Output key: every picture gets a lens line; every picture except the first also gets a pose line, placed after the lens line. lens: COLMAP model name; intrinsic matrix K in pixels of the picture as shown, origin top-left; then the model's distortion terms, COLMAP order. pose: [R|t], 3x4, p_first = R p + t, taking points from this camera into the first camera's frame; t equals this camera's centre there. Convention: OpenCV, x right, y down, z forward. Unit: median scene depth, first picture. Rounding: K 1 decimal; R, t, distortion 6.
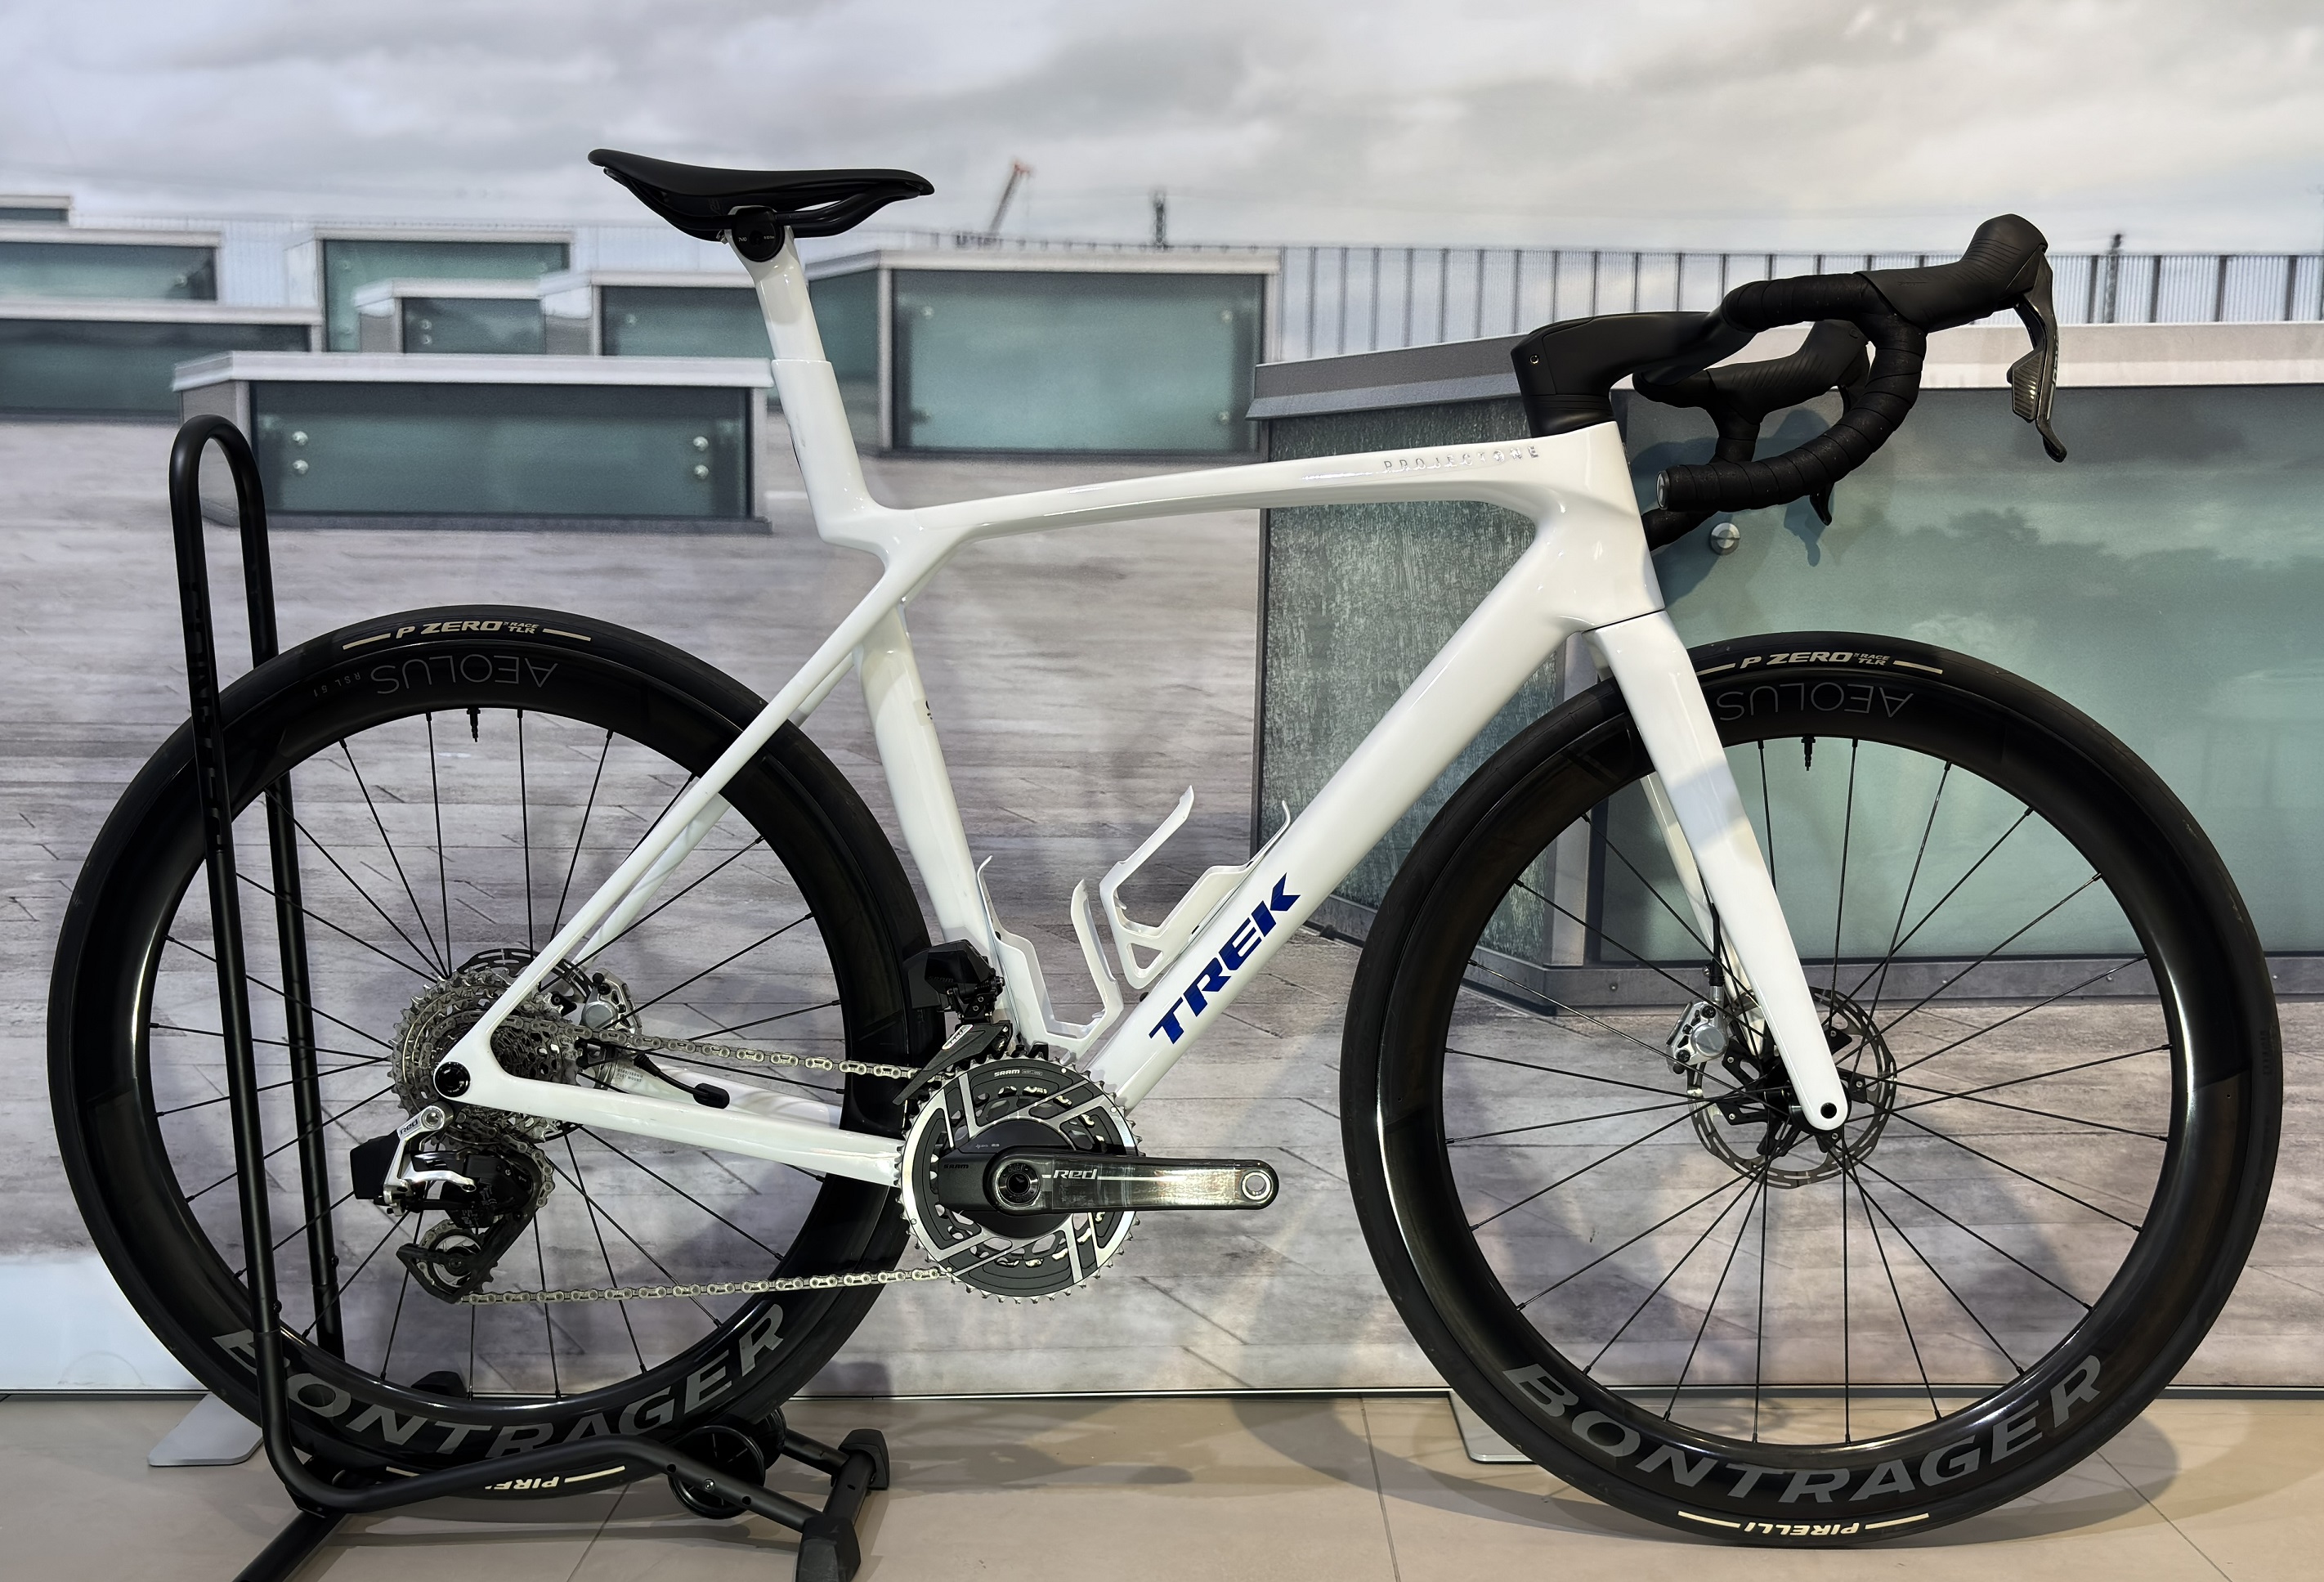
lens RADIAL K [[2107.9, 0, 1131.6], [0, 2107.9, 863.0], [0, 0, 1]] dist [0.071816, -0.124579]
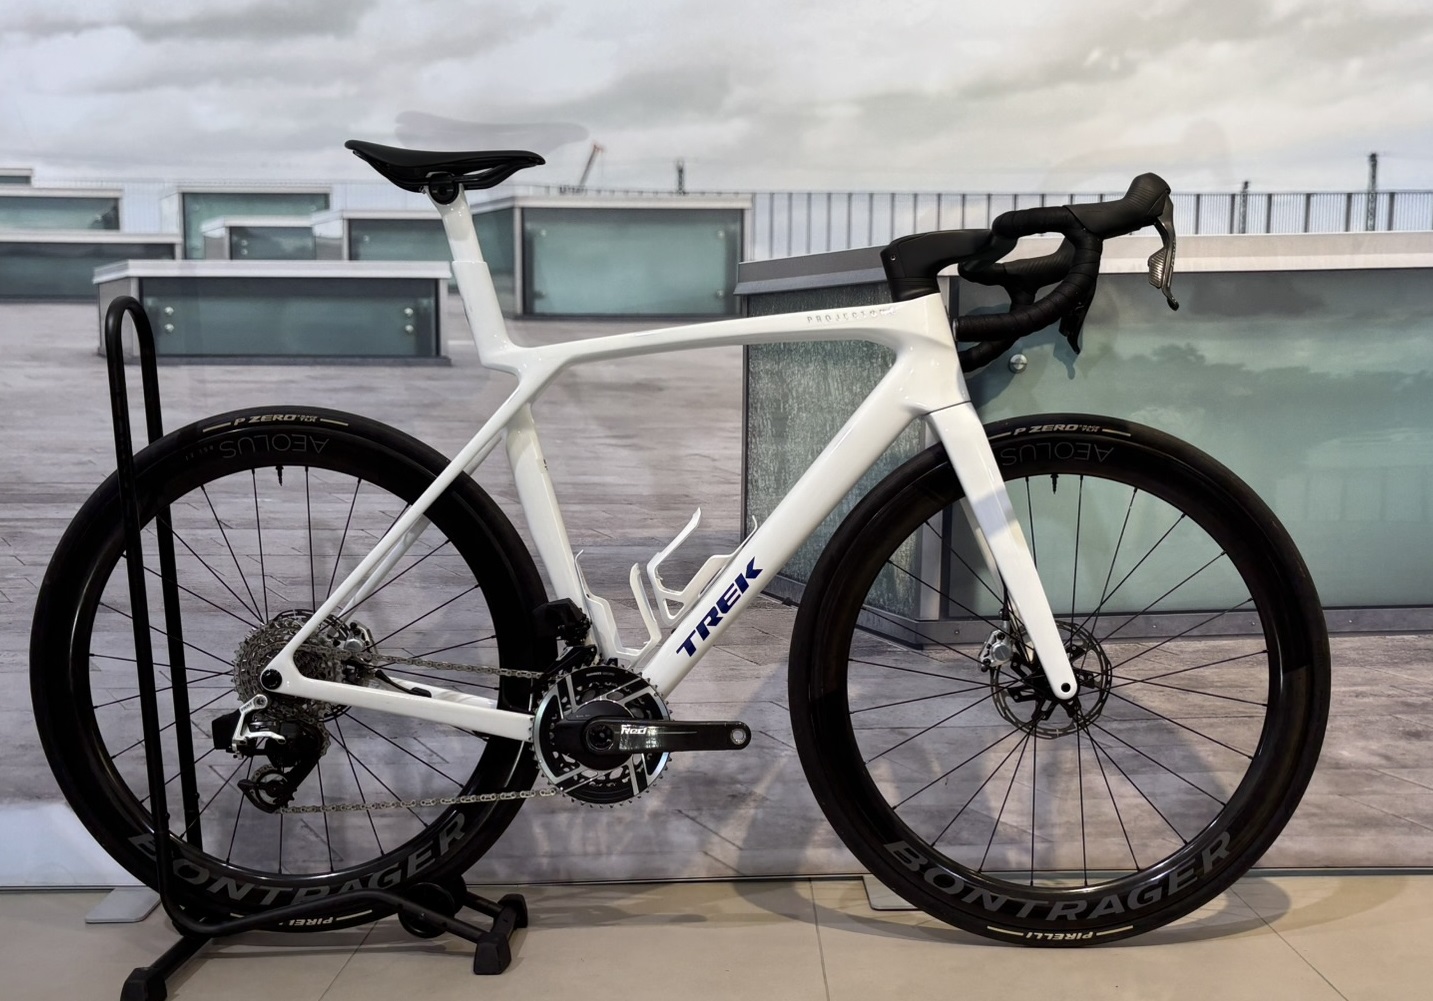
lens RADIAL K [[1478.2, 0, 712.5], [0, 1478.2, 609.3], [0, 0, 1]] dist [0.114827, -0.288810]
pose [[0.999885, -0.010921, 0.010554, 0.022335], [0.010993, 0.999917, -0.006759, 0.048403], [-0.010480, 0.006874, 0.999921, -0.182316]]
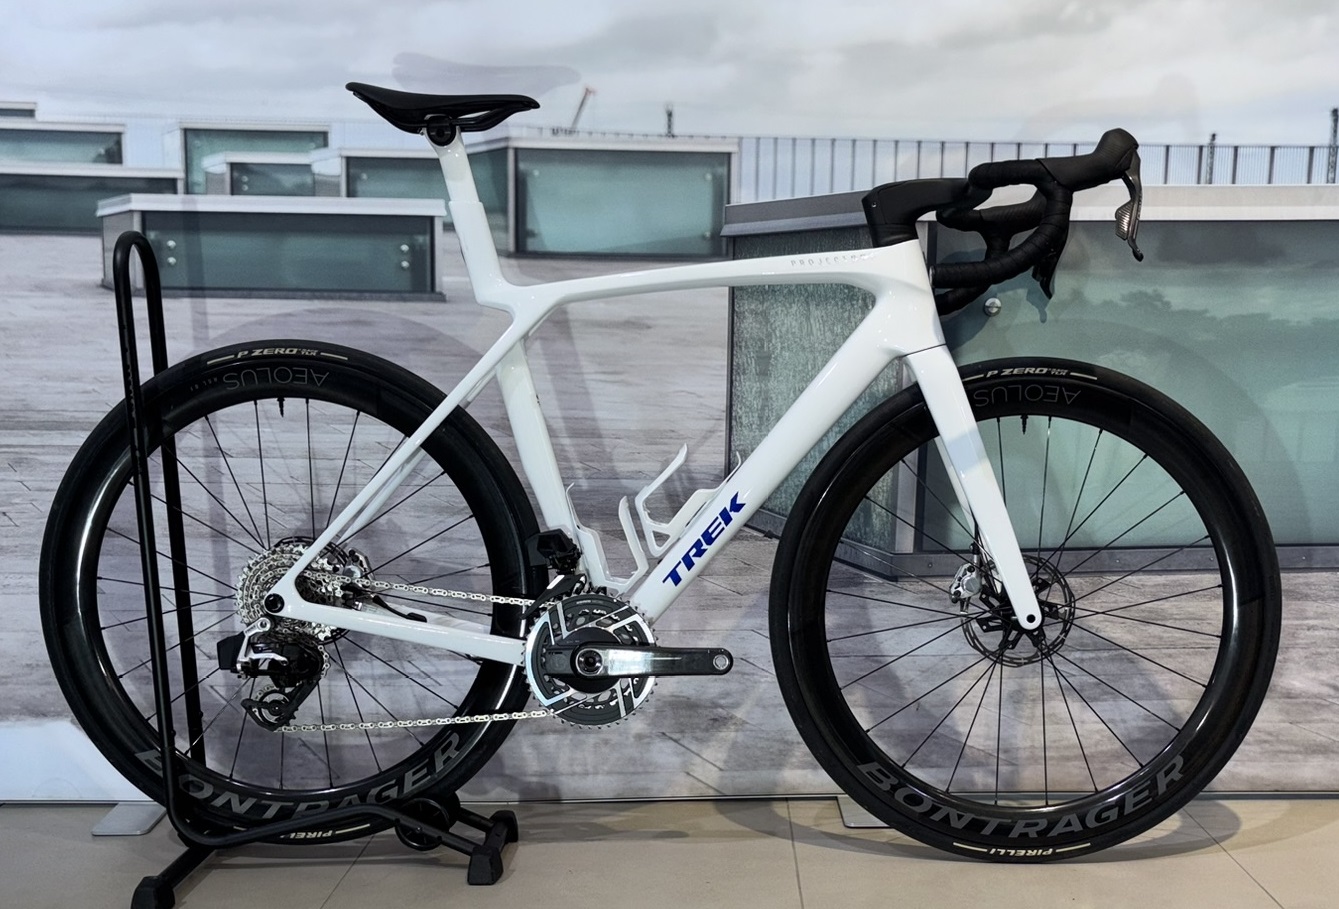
lens RADIAL K [[1473.8, 0, 720.5], [0, 1473.8, 589.6], [0, 0, 1]] dist [0.114539, -0.294669]
pose [[0.999562, -0.001511, 0.029549, 0.018100], [0.000677, 0.999602, 0.028195, 0.046513], [-0.029580, -0.028162, 0.999166, -0.229612]]
